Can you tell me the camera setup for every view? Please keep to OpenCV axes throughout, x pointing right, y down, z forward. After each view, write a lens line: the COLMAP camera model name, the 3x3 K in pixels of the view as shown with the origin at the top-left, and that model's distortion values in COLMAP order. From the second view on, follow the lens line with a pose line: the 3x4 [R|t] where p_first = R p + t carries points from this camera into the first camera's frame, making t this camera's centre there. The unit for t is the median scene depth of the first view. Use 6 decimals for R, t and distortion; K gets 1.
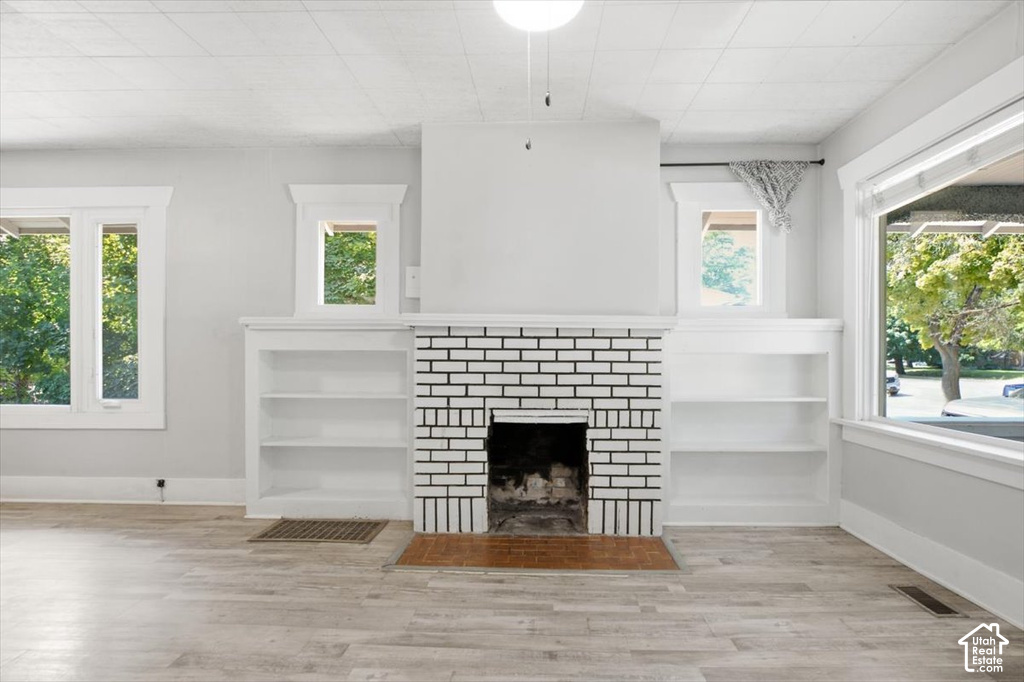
lens RADIAL K [[477.7, 0, 536.2], [0, 477.7, 359.9], [0, 0, 1]] dist [-0.006261, -0.000790]
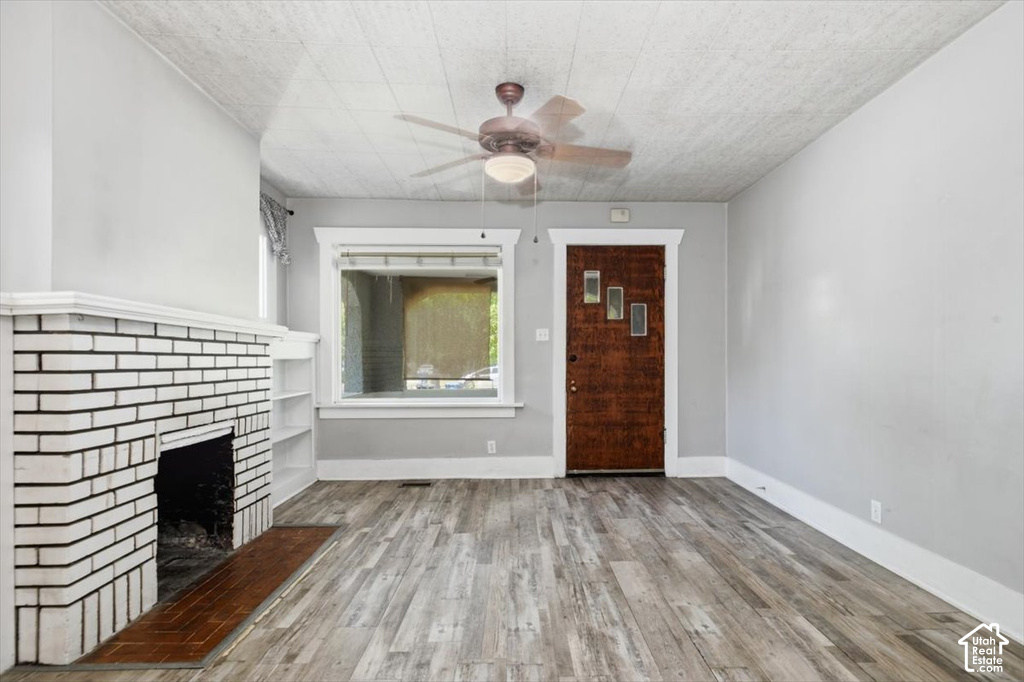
lens RADIAL K [[477.7, 0, 524.7], [0, 477.7, 357.8], [0, 0, 1]] dist [-0.006261, -0.000790]
pose [[-0.035373, -0.000724, 0.999374, -0.859382], [0.012133, 0.999926, 0.001153, -0.011263], [-0.999301, 0.012166, -0.035361, 0.456402]]
